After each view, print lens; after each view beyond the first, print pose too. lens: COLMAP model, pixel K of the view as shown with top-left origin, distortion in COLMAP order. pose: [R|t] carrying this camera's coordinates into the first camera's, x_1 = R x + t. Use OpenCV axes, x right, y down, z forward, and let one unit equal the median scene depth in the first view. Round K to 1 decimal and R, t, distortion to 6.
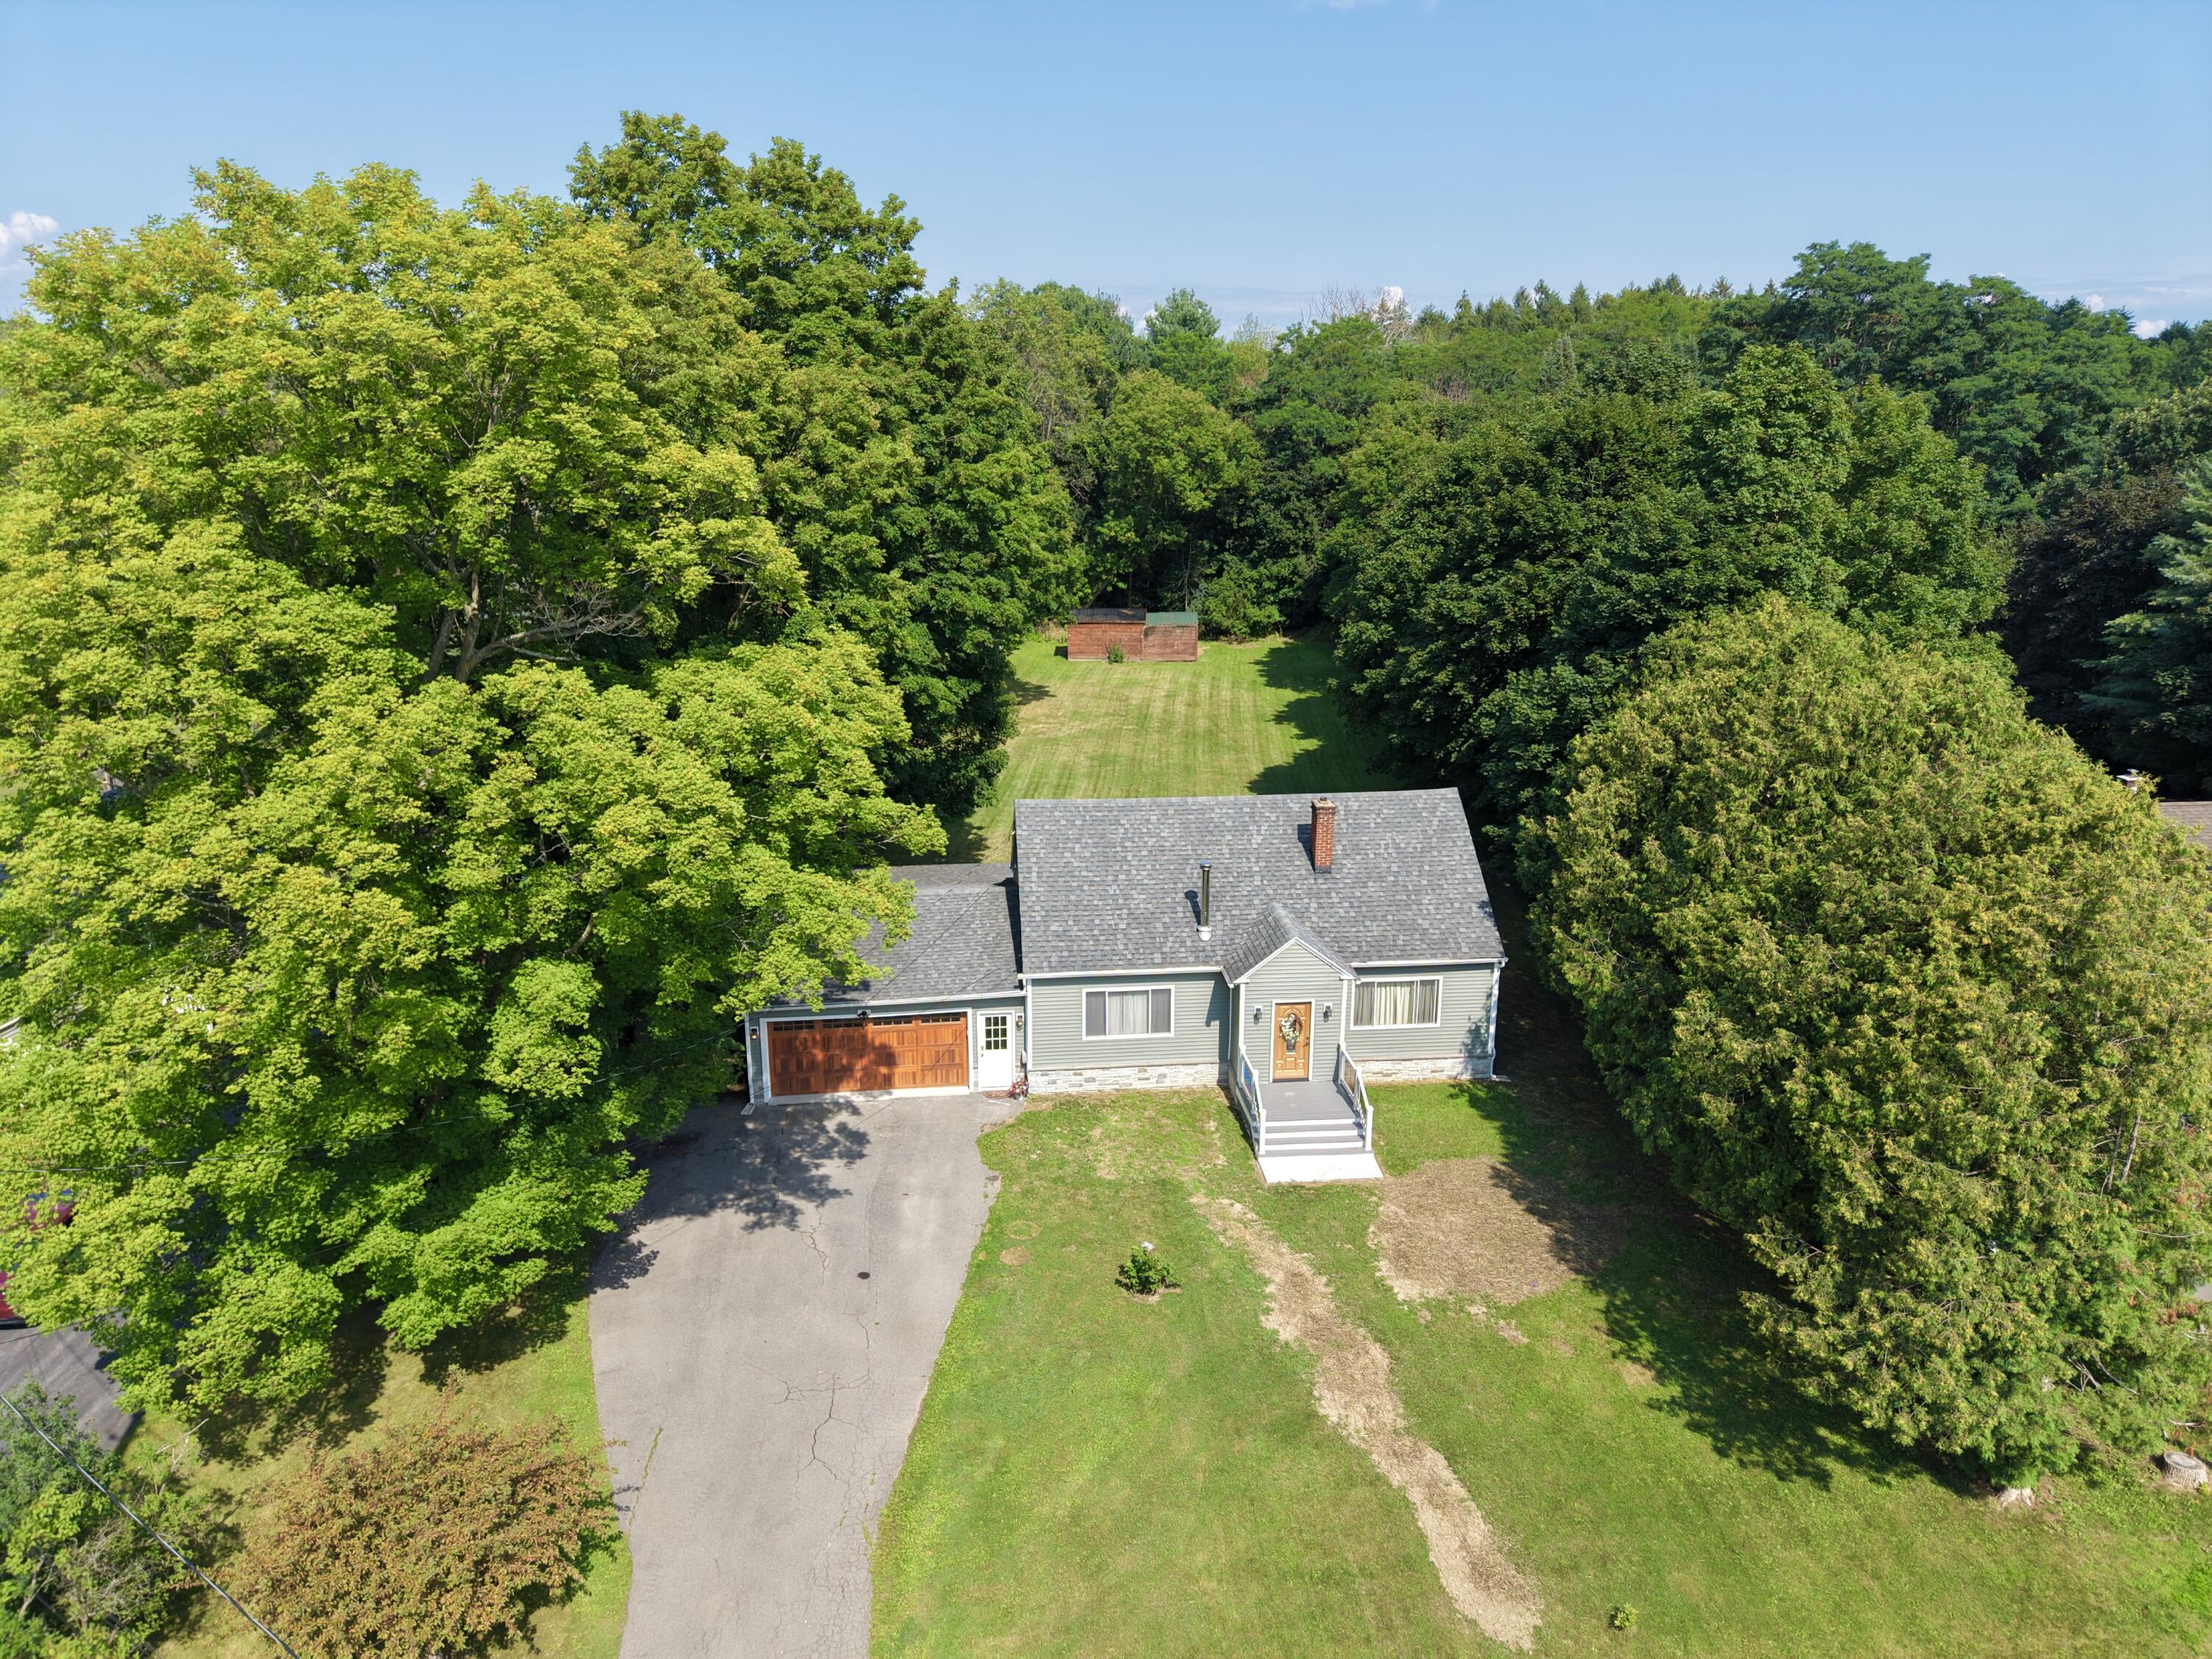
lens RADIAL K [[1483.4, 0, 1101.3], [0, 1483.4, 820.3], [0, 0, 1]] dist [0.024739, -0.025747]
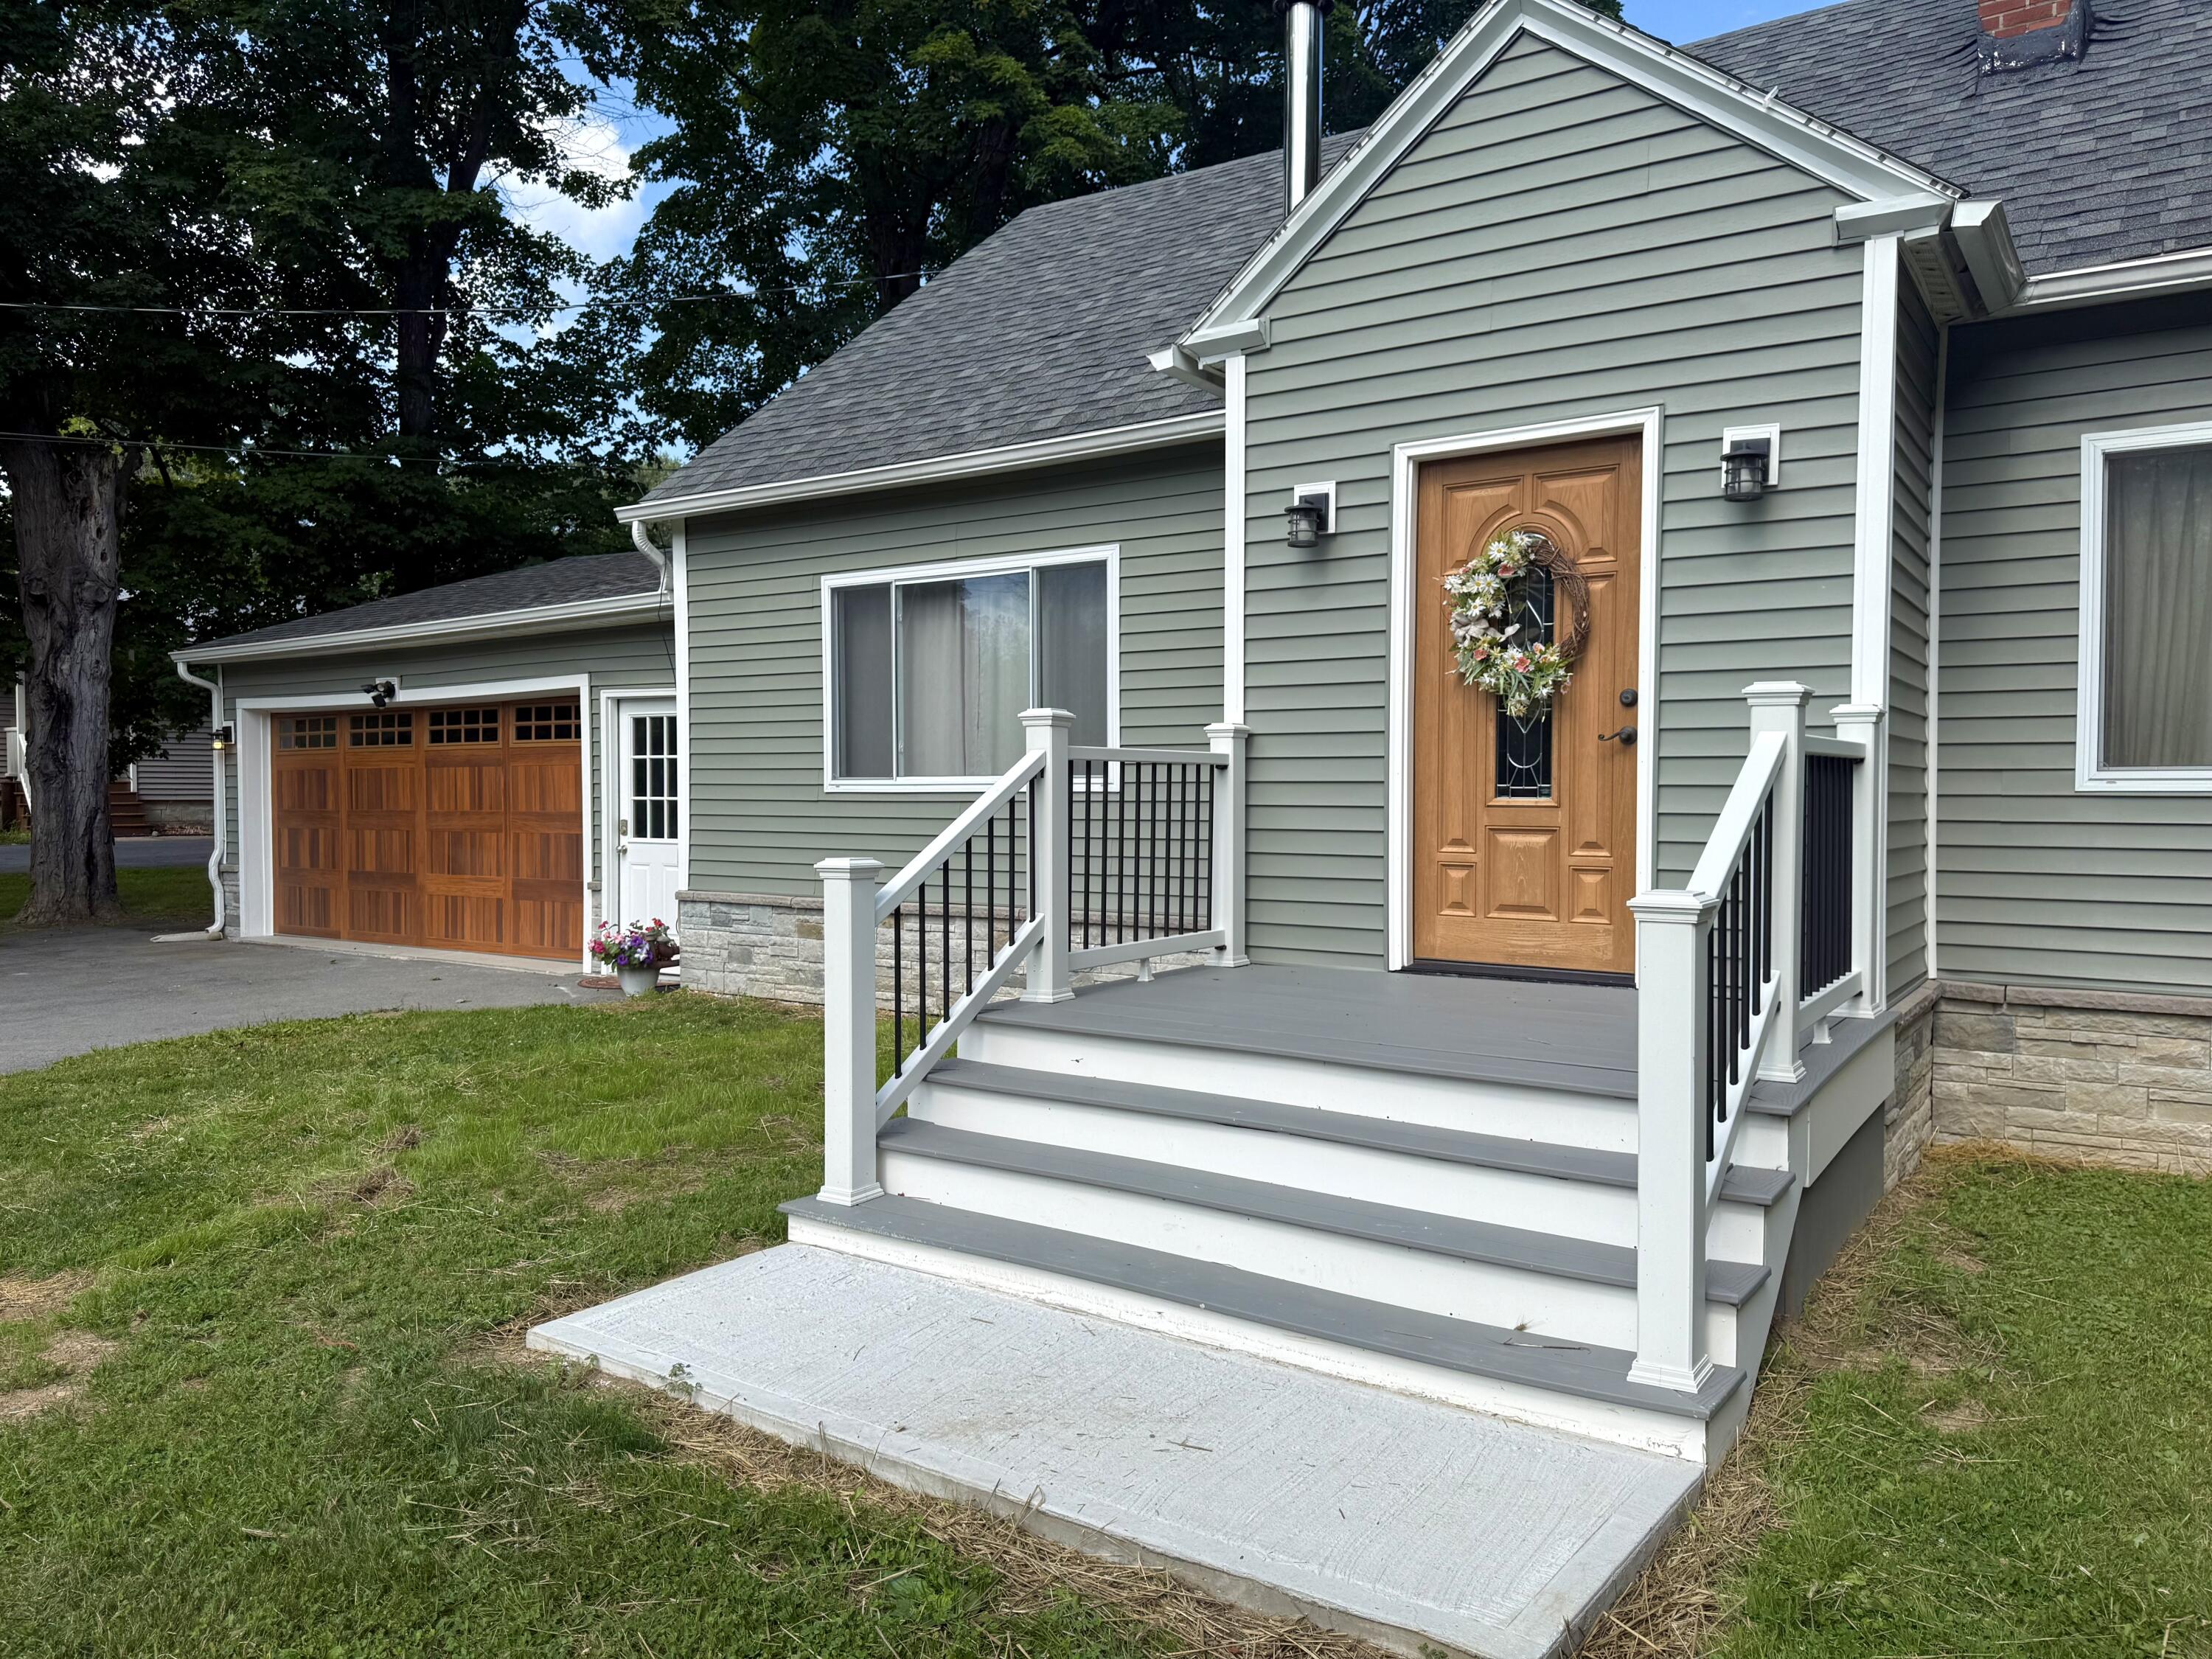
lens RADIAL K [[1568.8, 0, 1070.8], [0, 1568.8, 842.8], [0, 0, 1]] dist [0.032521, -0.026579]
pose [[0.750656, 0.024423, -0.660242, 0.205750], [-0.190694, 0.964796, -0.181119, 0.203660], [0.632575, 0.261862, 0.728888, 0.853632]]
